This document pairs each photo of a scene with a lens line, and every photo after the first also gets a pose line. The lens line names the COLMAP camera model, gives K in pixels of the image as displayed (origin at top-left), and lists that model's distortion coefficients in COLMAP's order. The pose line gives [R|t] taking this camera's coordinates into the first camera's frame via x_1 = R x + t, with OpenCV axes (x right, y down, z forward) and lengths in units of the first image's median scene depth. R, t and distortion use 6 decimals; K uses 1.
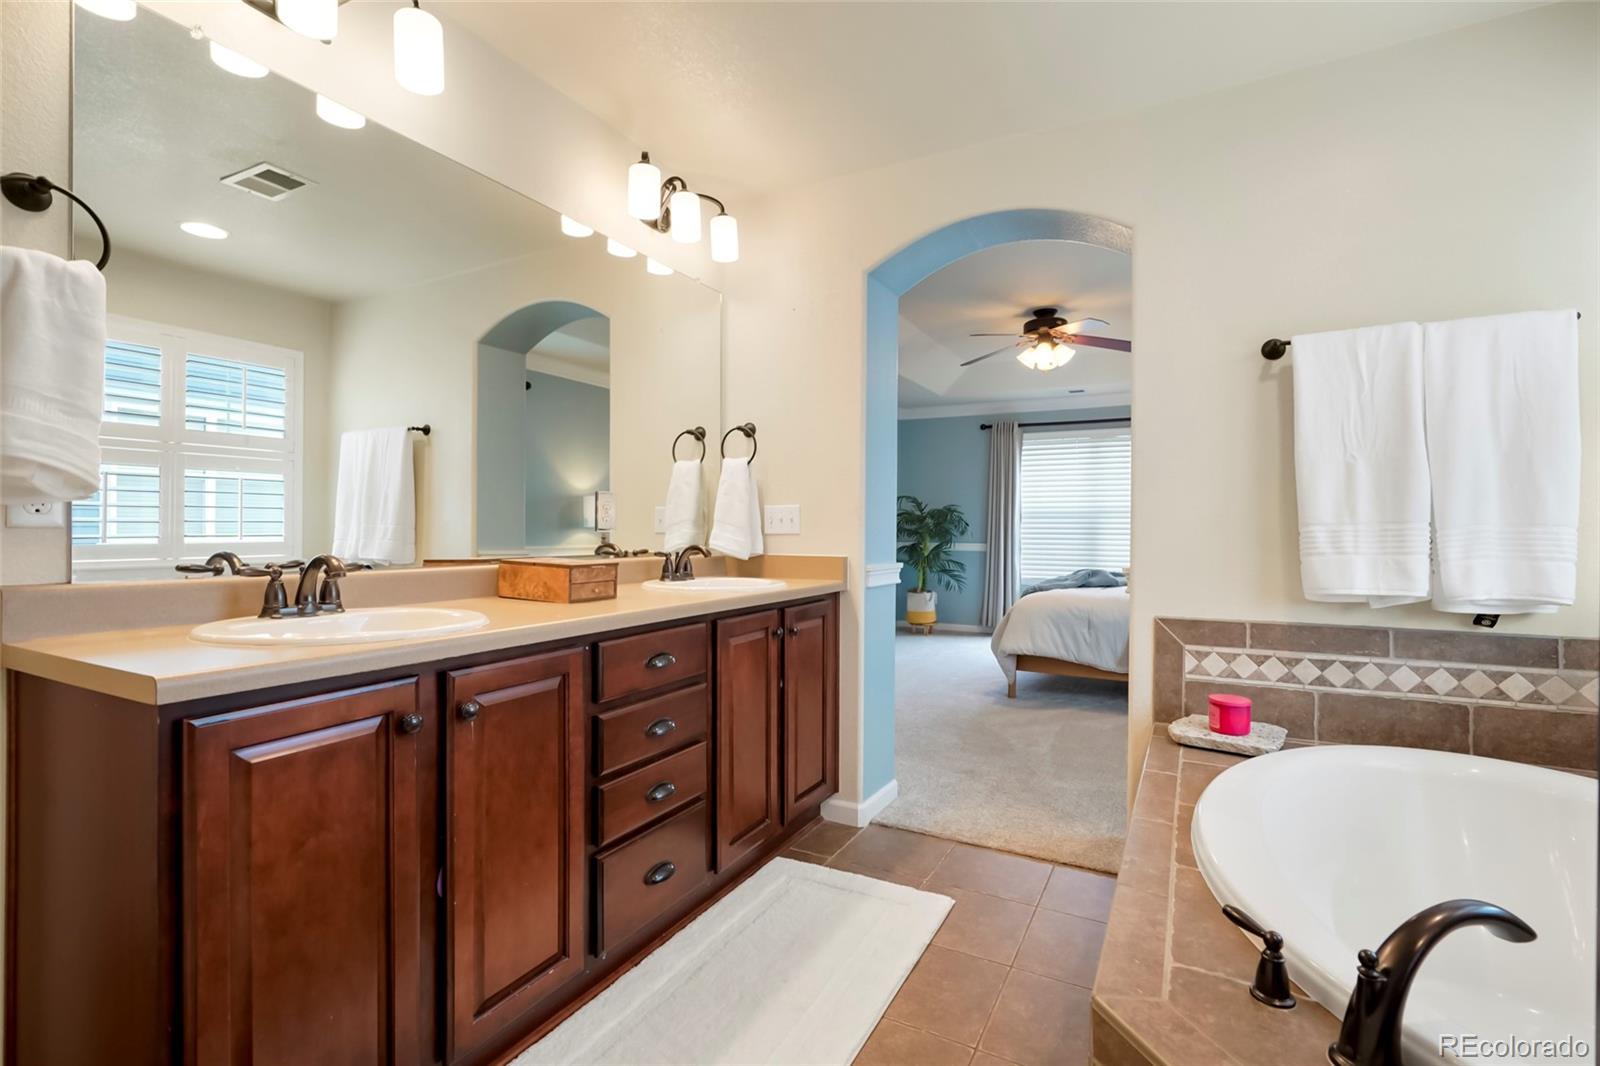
lens RADIAL K [[735.5, 0, 800.0], [0, 735.5, 533.0], [0, 0, 1]] dist [0.000616, 0.000086]
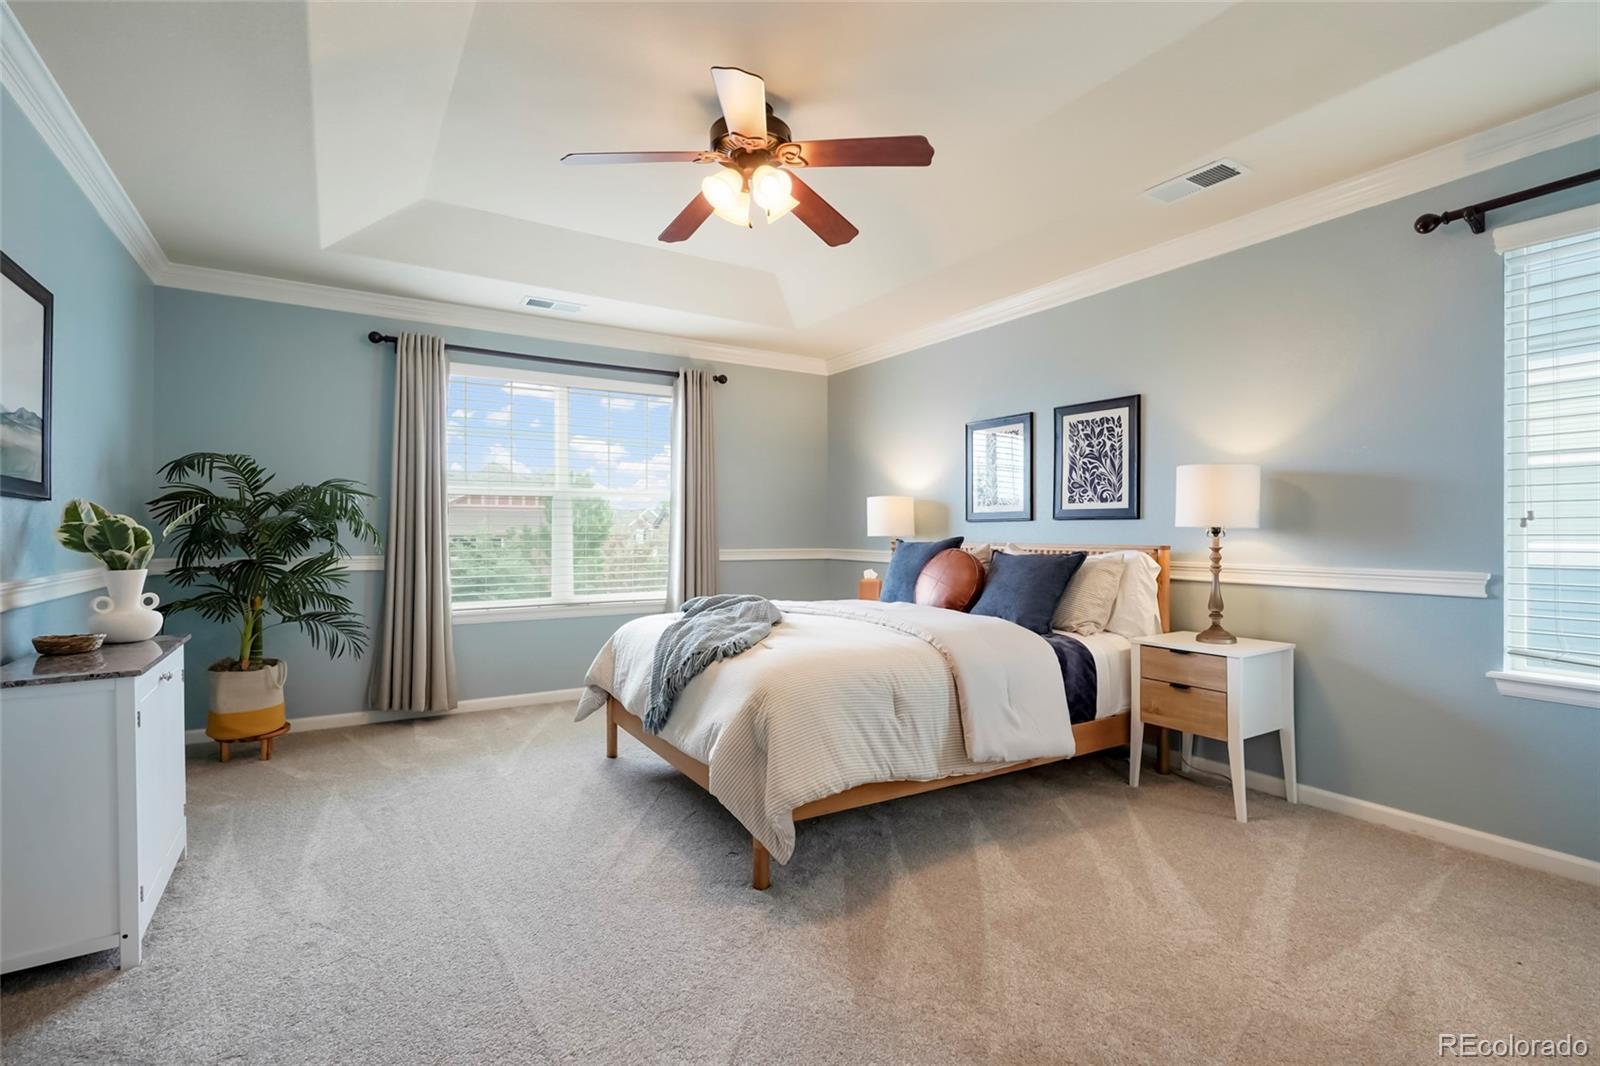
lens RADIAL K [[735.5, 0, 800.0], [0, 735.5, 533.0], [0, 0, 1]] dist [0.000616, 0.000086]
pose [[0.493349, -0.012514, 0.869741, -0.065929], [0.011841, 0.999900, 0.007669, -0.003107], [-0.869751, 0.006515, 0.493448, 0.478200]]
